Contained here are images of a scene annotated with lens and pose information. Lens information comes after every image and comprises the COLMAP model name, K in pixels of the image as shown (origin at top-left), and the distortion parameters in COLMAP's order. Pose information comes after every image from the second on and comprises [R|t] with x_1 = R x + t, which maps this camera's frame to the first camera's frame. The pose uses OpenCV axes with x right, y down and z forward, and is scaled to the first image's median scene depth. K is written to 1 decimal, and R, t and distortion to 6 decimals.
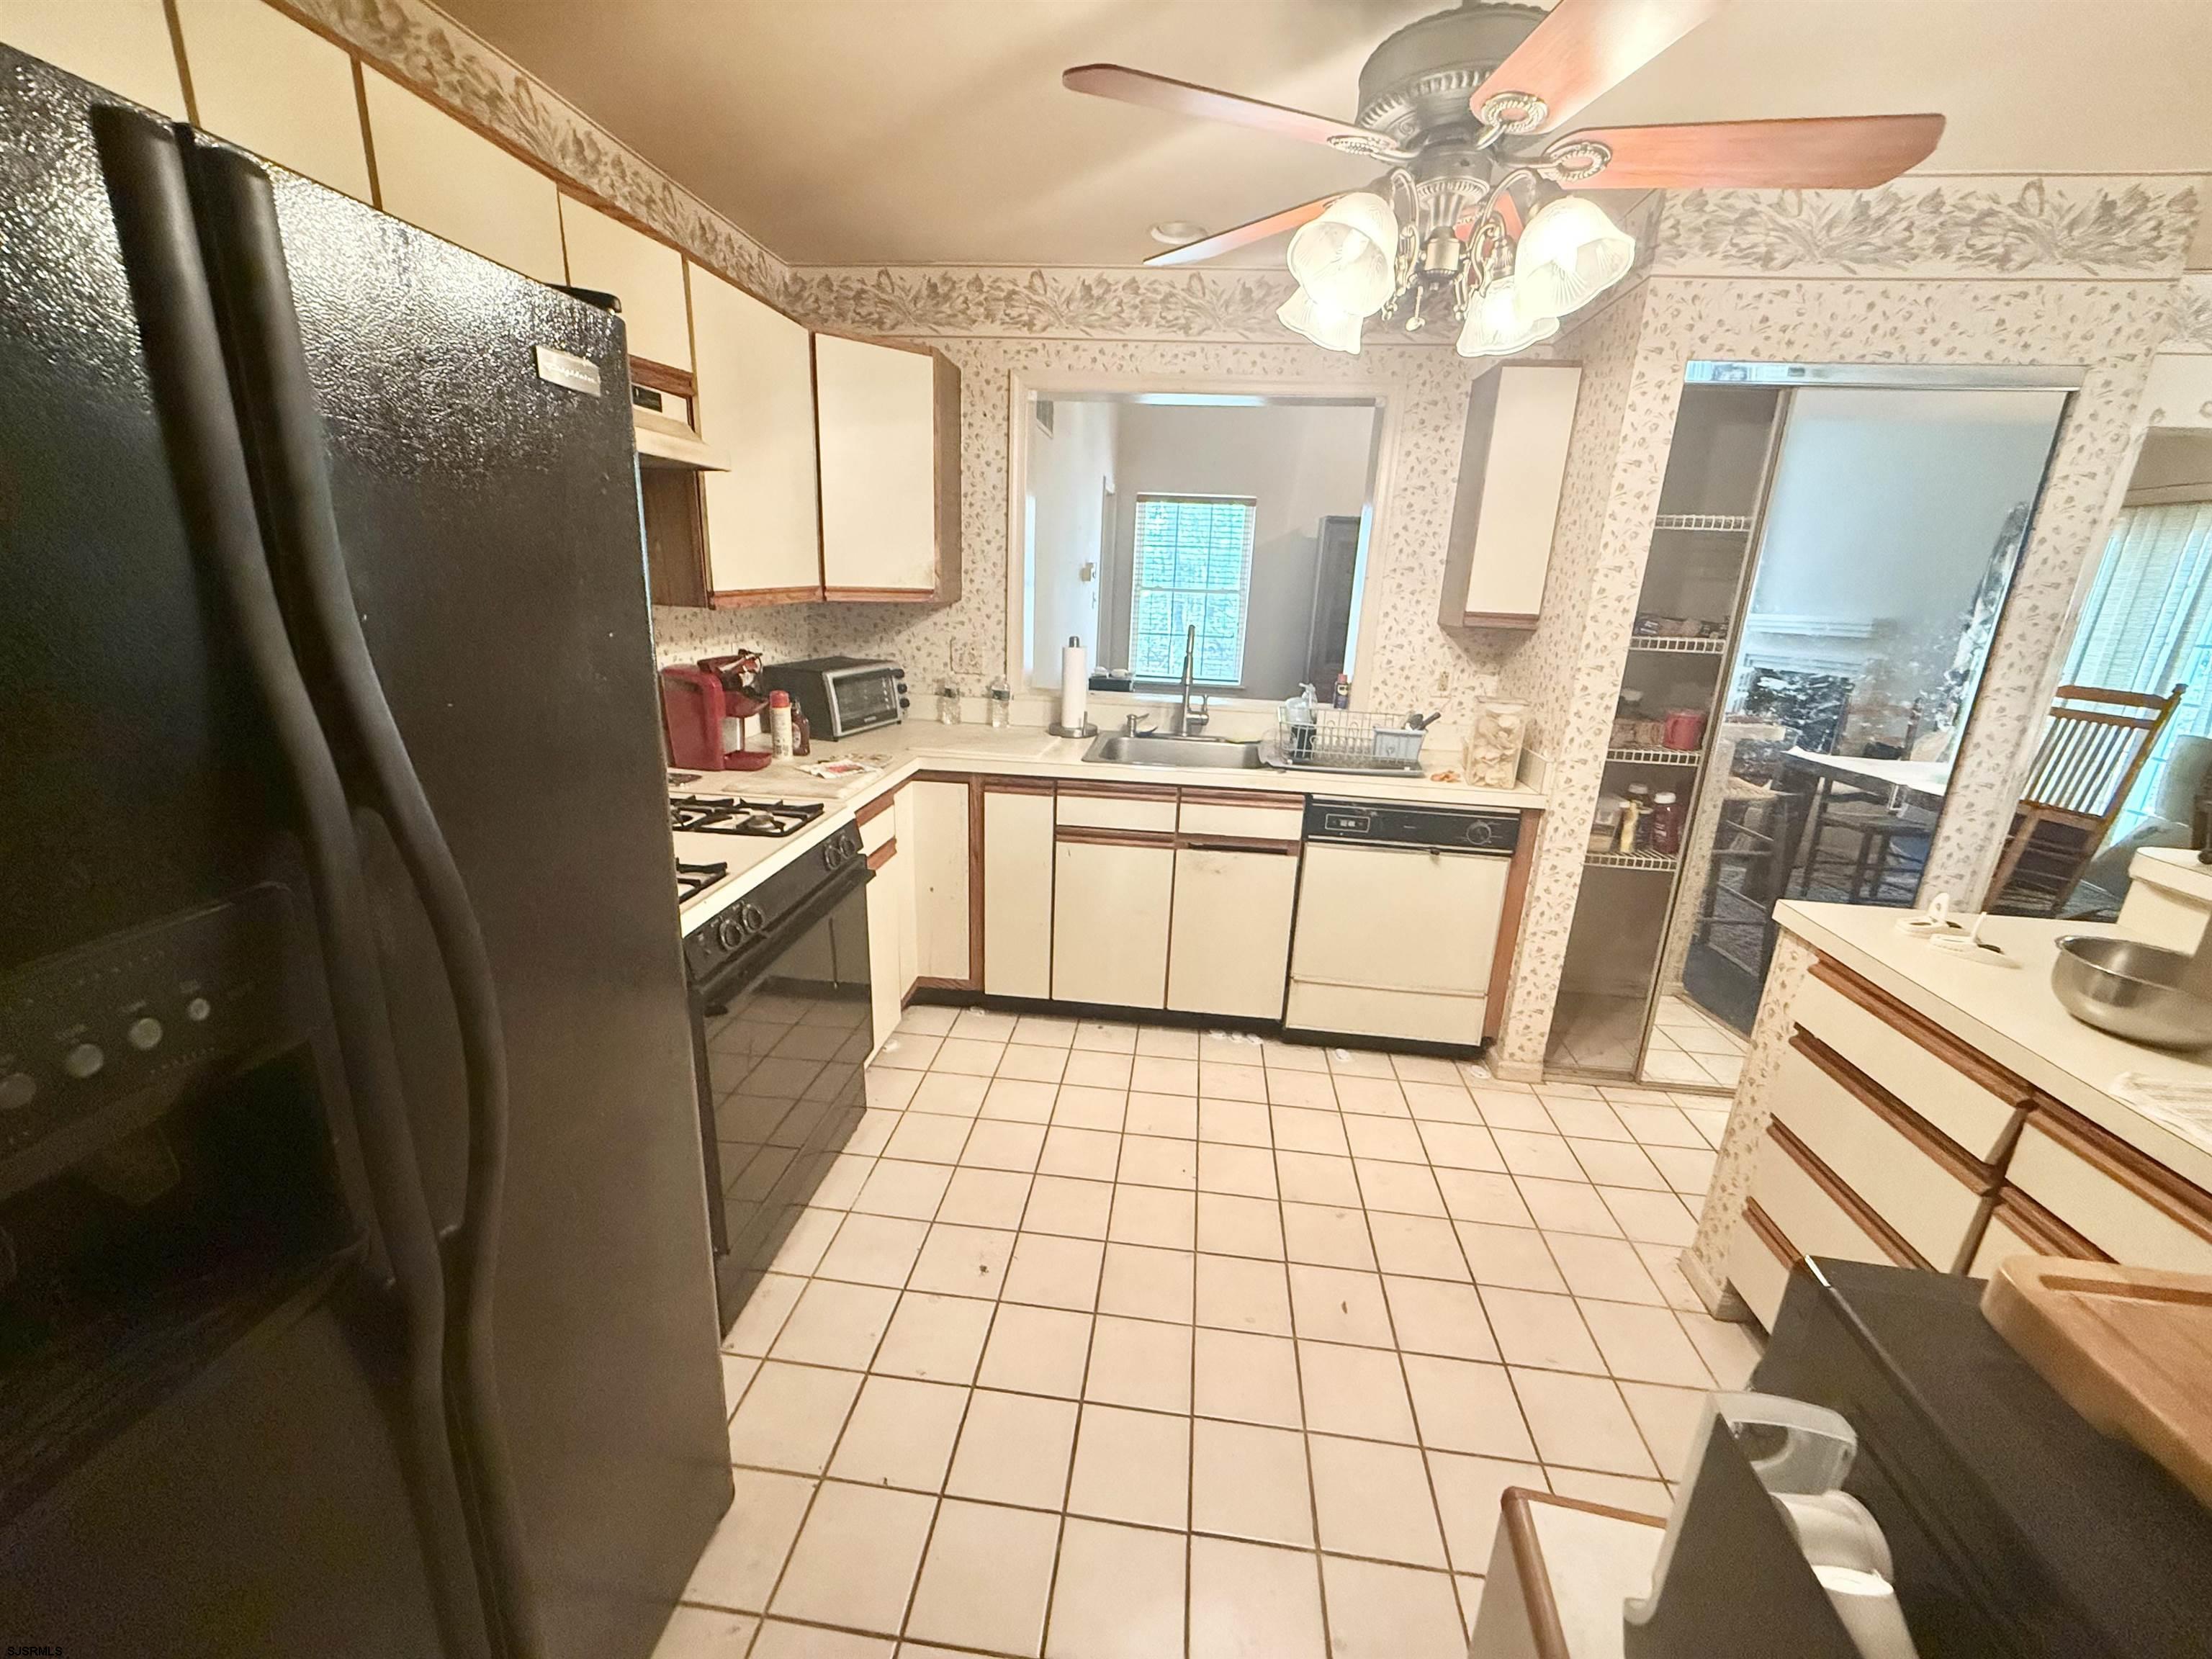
lens RADIAL K [[884.6, 0, 1096.6], [0, 884.6, 833.9], [0, 0, 1]] dist [0.001145, 0.000088]
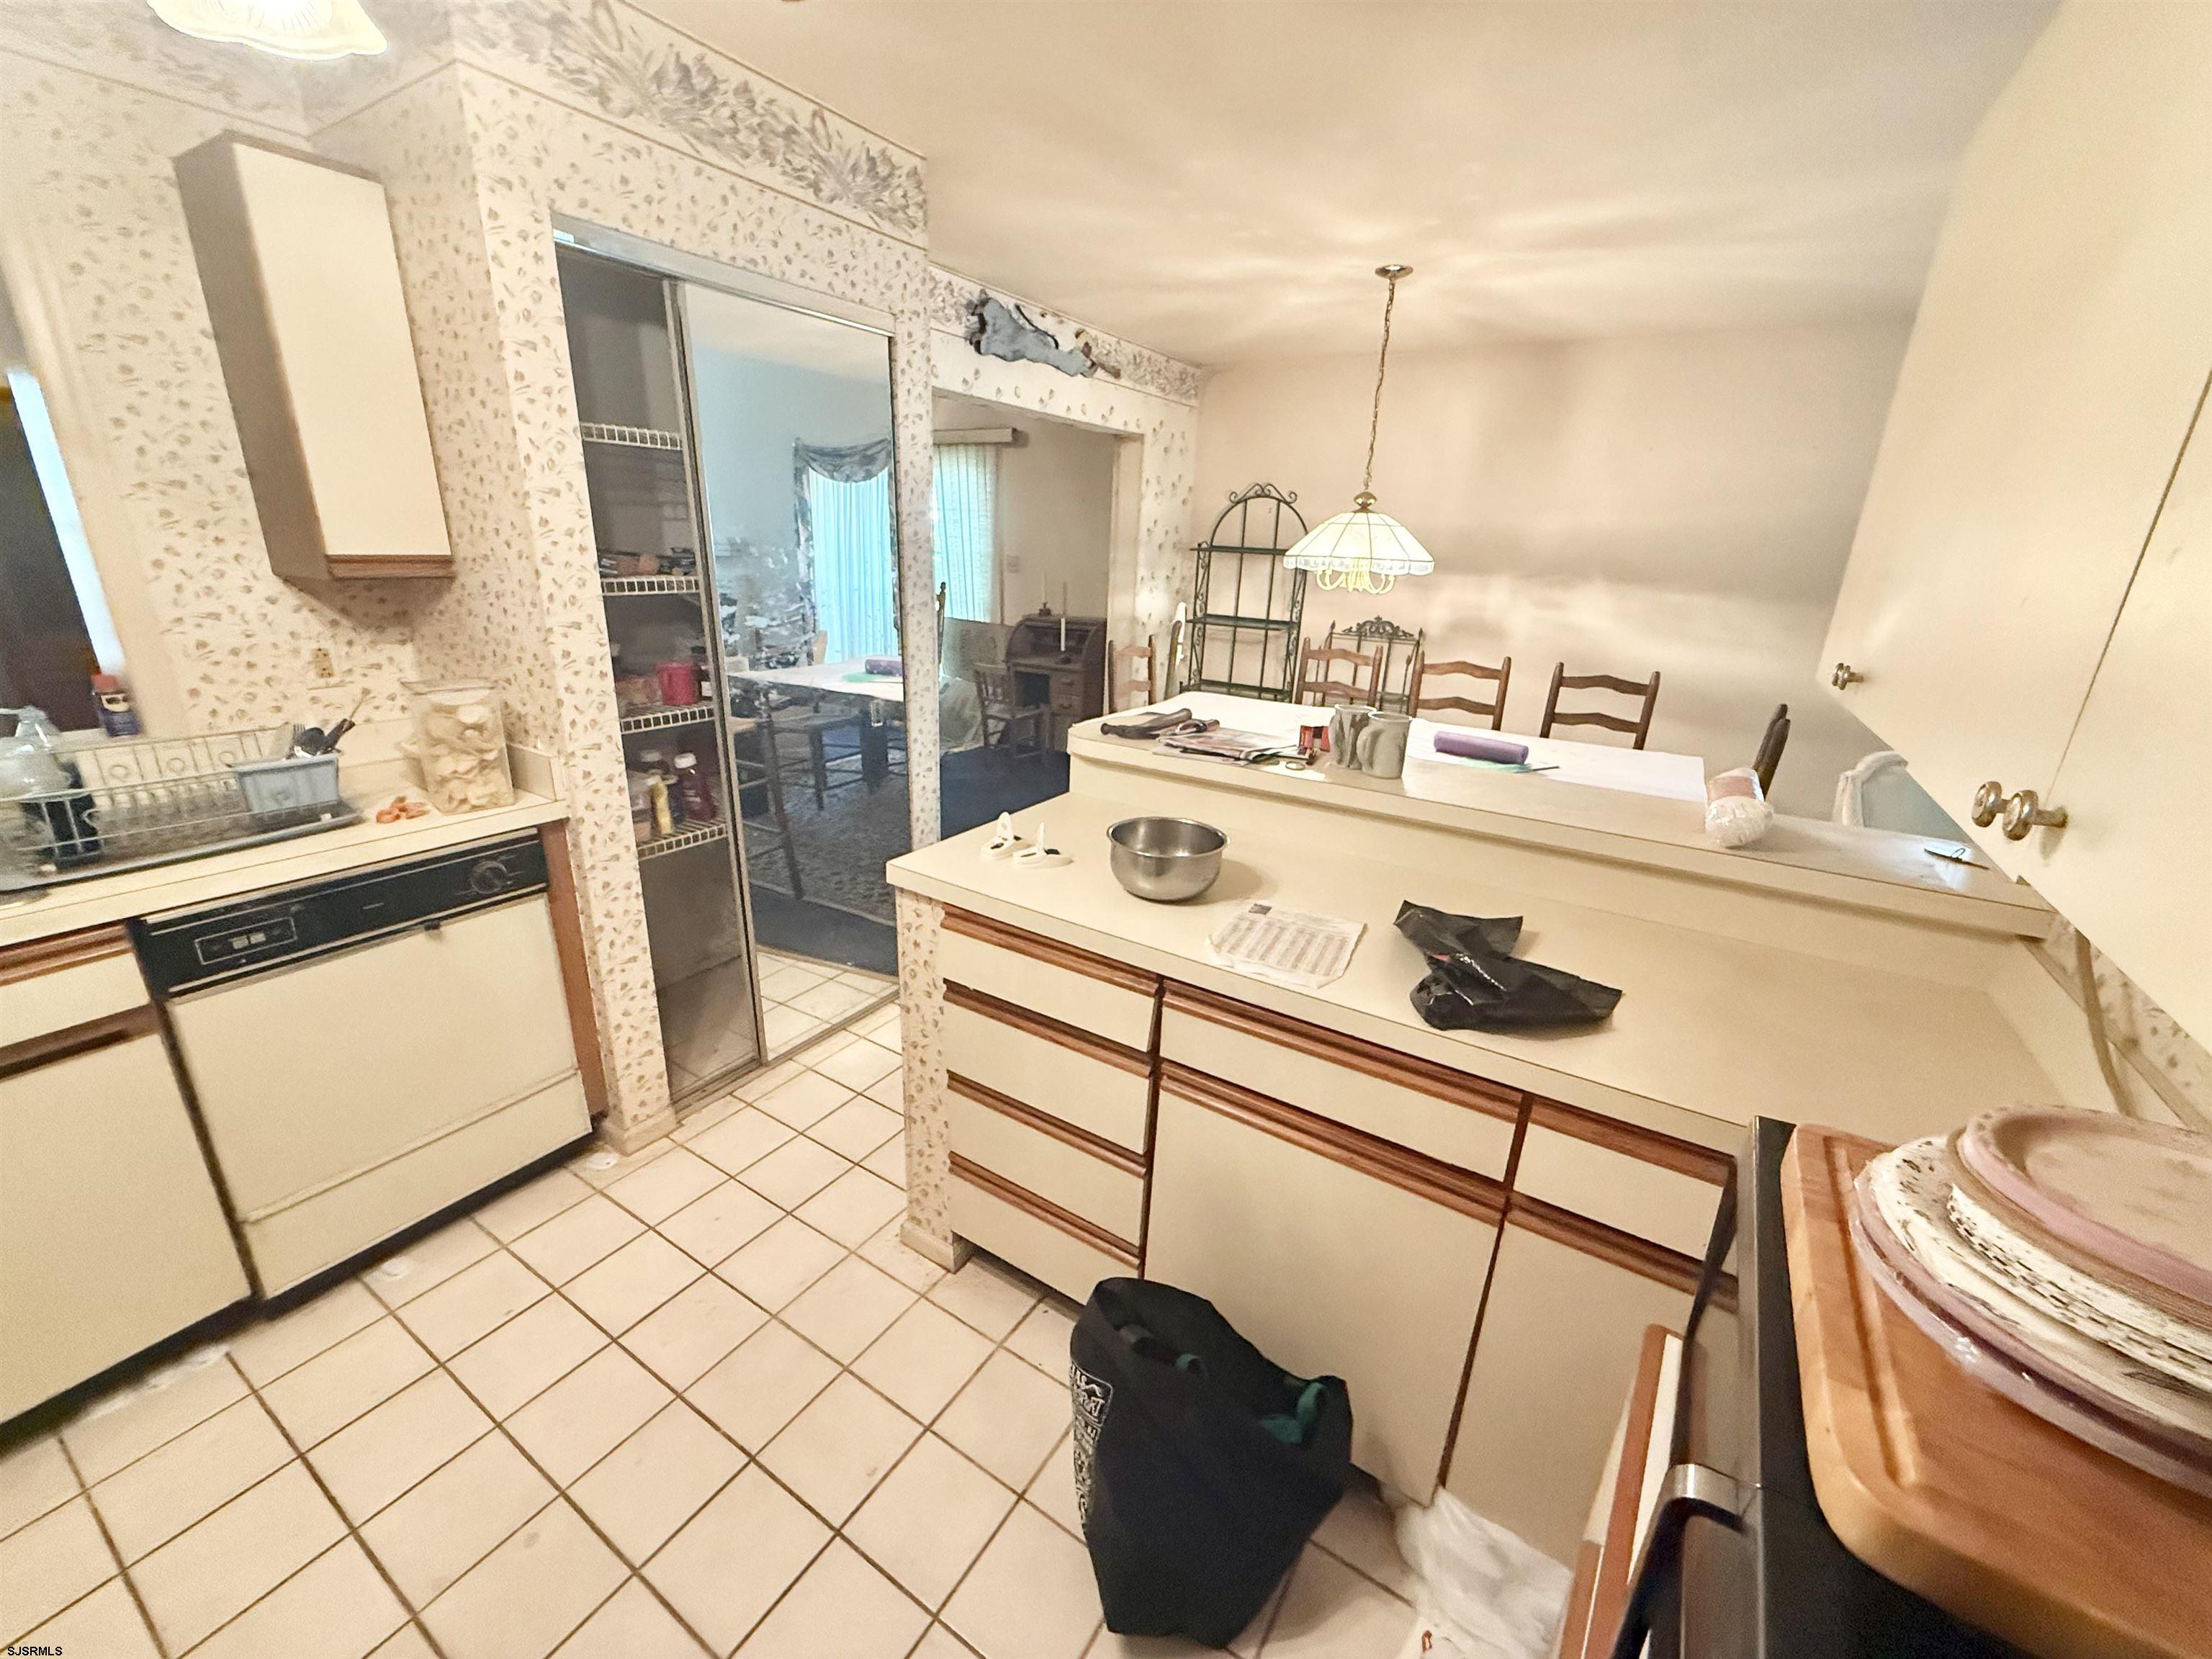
lens RADIAL K [[883.4, 0, 1098.1], [0, 883.4, 827.5], [0, 0, 1]] dist [-0.000827, -0.000388]
pose [[0.431860, -0.307028, 0.848075, 0.059672], [0.238353, 0.945700, 0.220996, -0.077003], [-0.869876, 0.106701, 0.481591, 0.240785]]
